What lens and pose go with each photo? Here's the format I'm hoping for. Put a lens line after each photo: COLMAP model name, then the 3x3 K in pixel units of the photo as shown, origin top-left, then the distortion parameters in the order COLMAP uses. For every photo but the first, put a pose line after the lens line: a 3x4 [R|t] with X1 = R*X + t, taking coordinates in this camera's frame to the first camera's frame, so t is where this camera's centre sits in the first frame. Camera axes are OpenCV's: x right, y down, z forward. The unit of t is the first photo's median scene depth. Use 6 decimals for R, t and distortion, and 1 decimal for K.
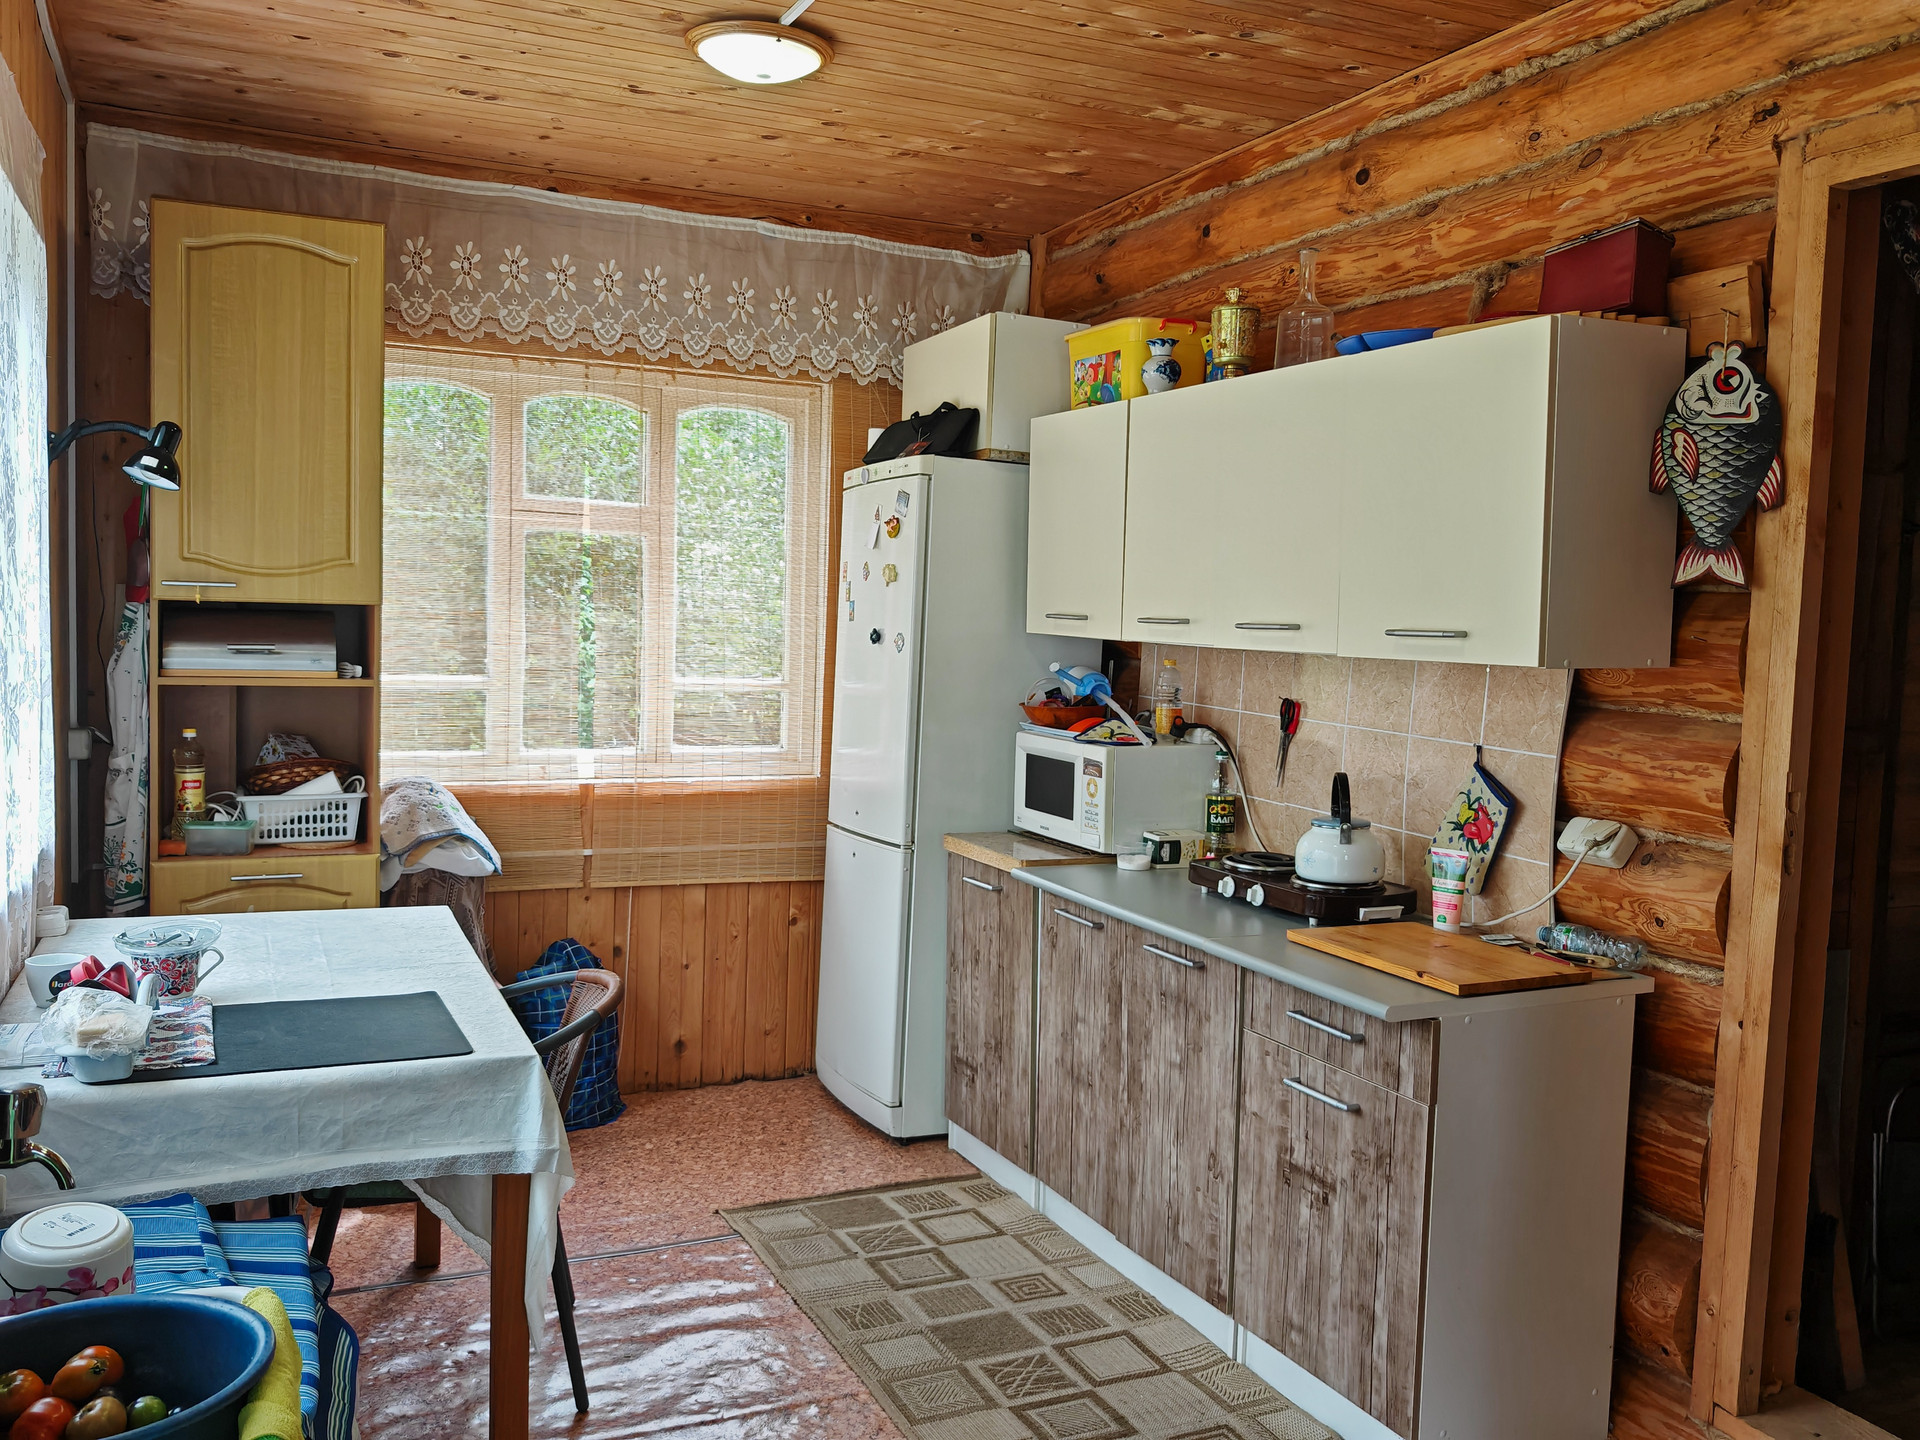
lens RADIAL K [[1581.1, 0, 951.0], [0, 1581.1, 725.9], [0, 0, 1]] dist [0.025015, -0.053349]
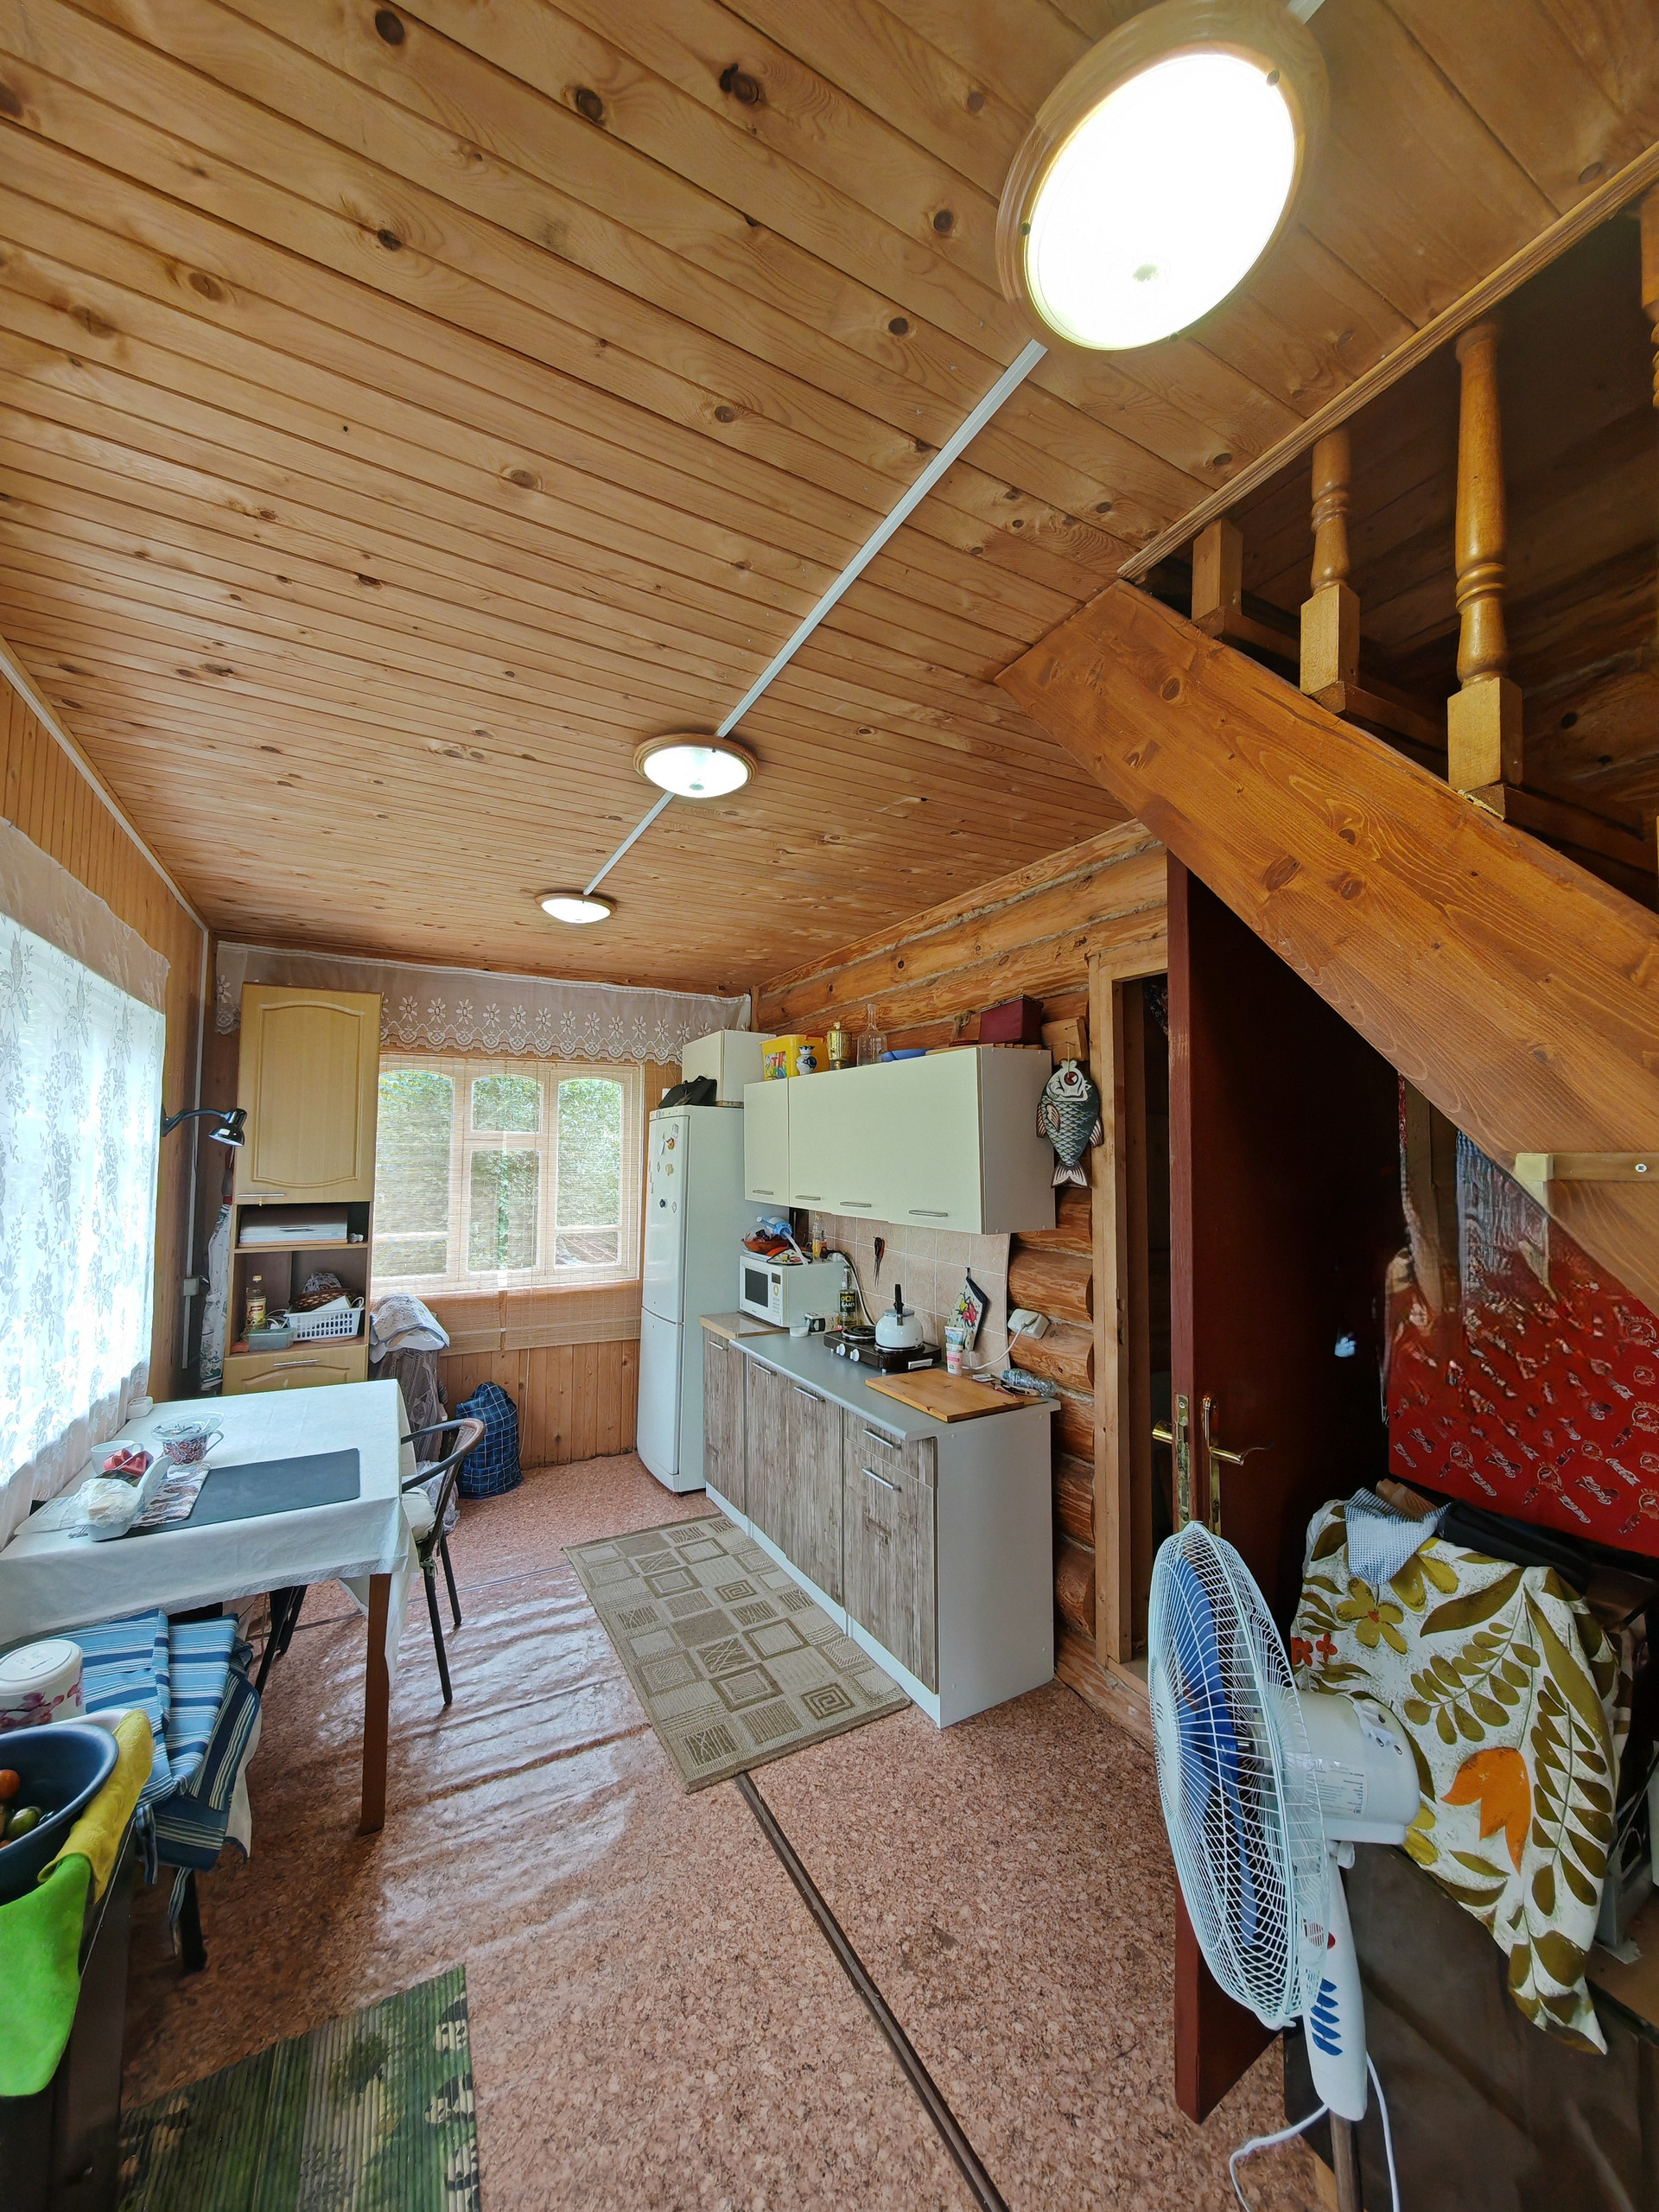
lens RADIAL K [[830.8, 0, 825.3], [0, 830.8, 1106.9], [0, 0, 1]] dist [-0.003152, 0.000732]
pose [[0.997167, -0.024449, 0.071136, 0.099583], [0.033278, 0.991509, -0.125707, -0.055037], [-0.067459, 0.127718, 0.989514, 0.031218]]
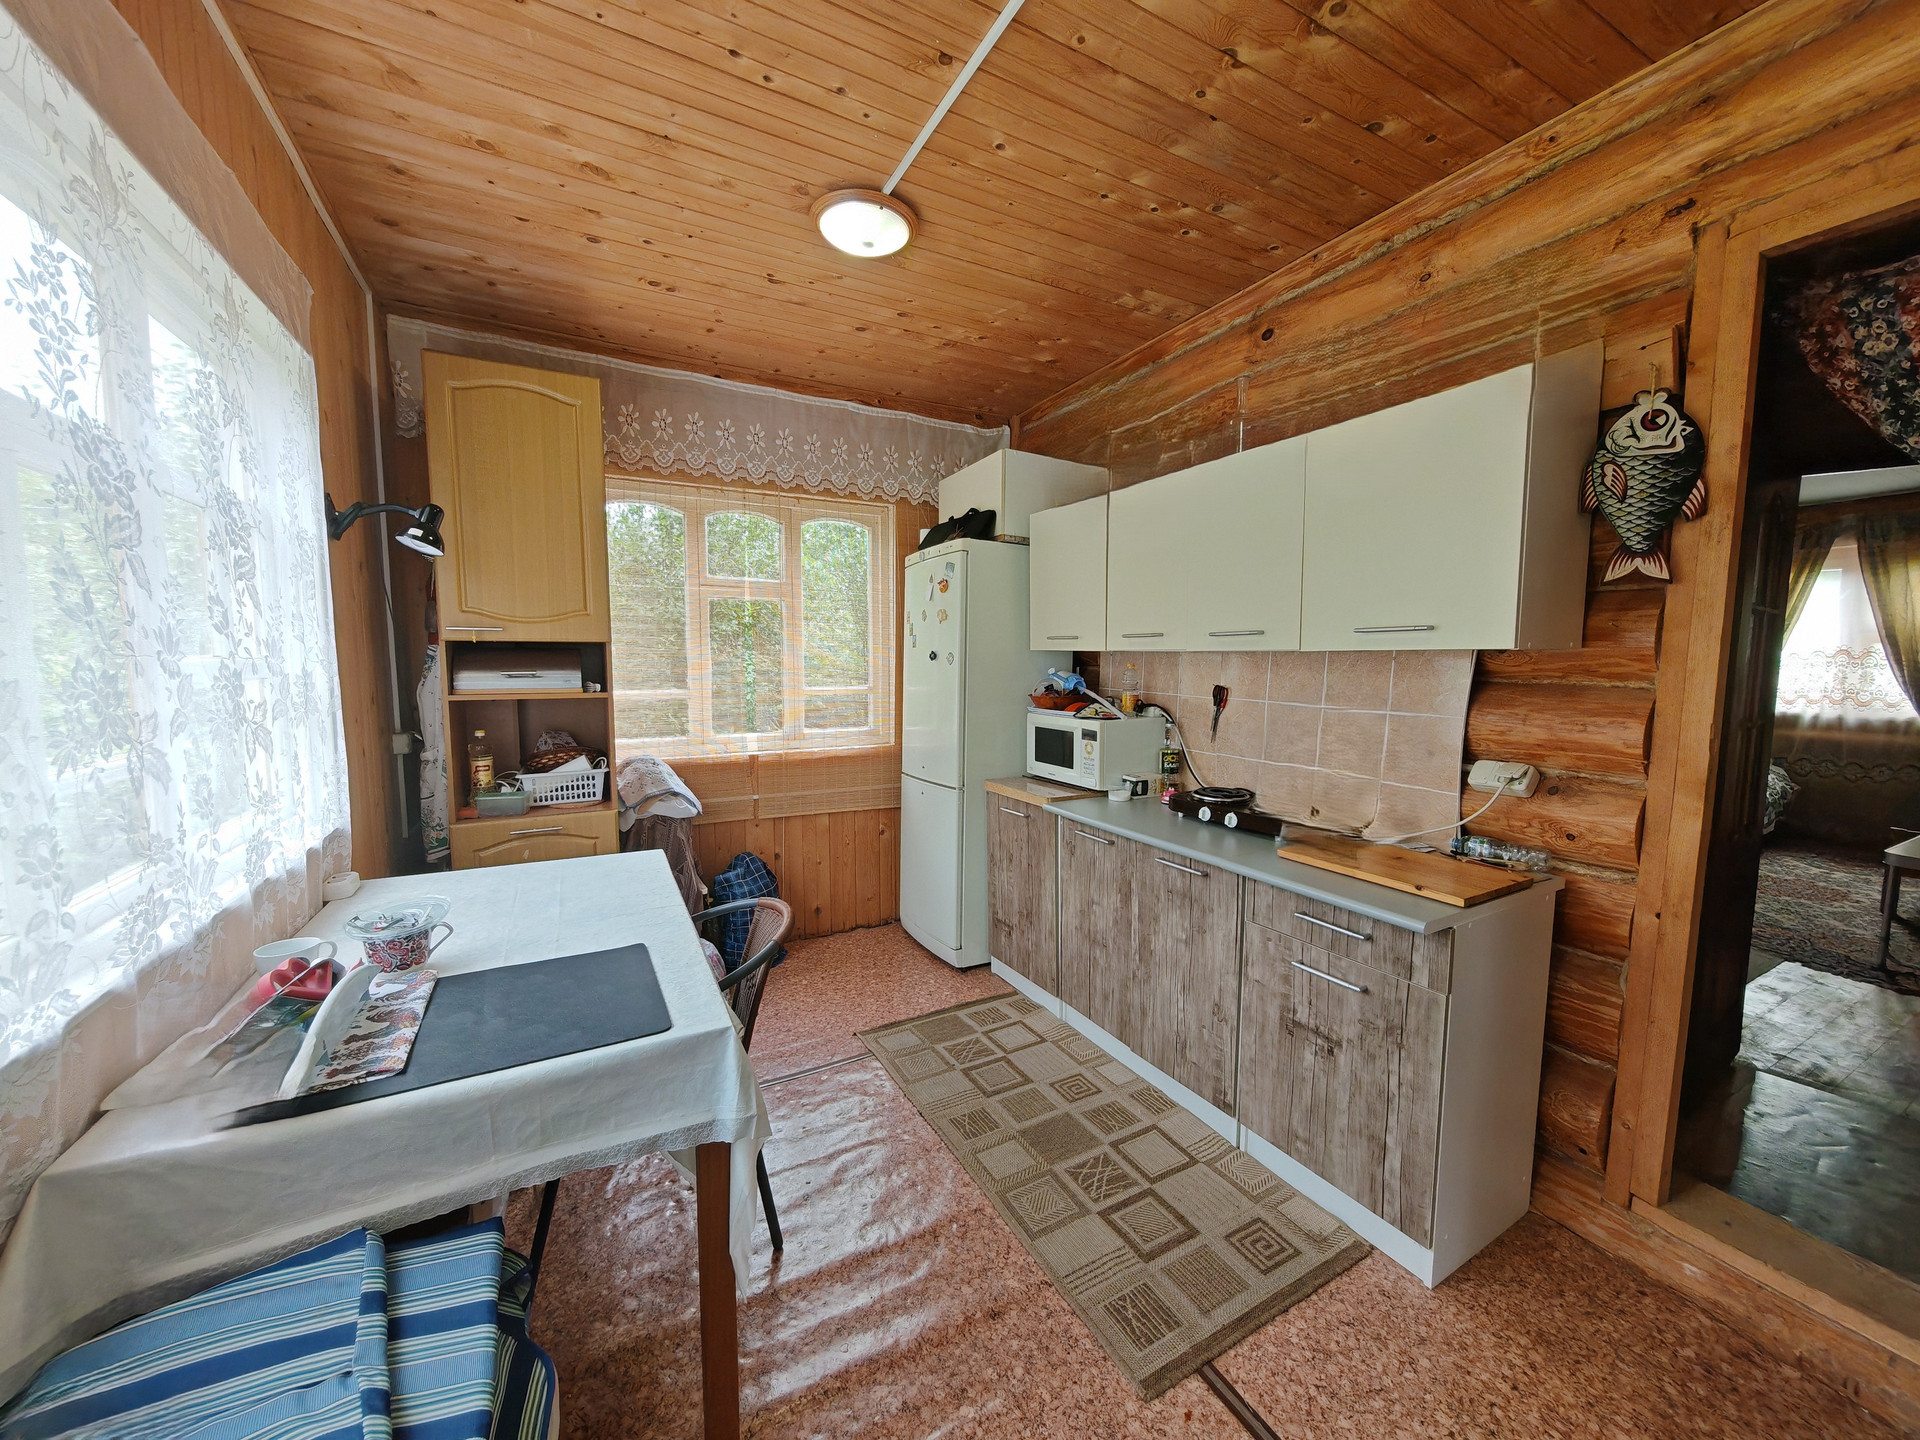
lens RADIAL K [[721.2, 0, 963.9], [0, 721.2, 729.5], [0, 0, 1]] dist [-0.003152, 0.000732]
pose [[0.997189, -0.035351, 0.066067, -0.091660], [0.033667, 0.999084, 0.026431, -0.001601], [-0.066941, -0.024132, 0.997465, 0.359619]]
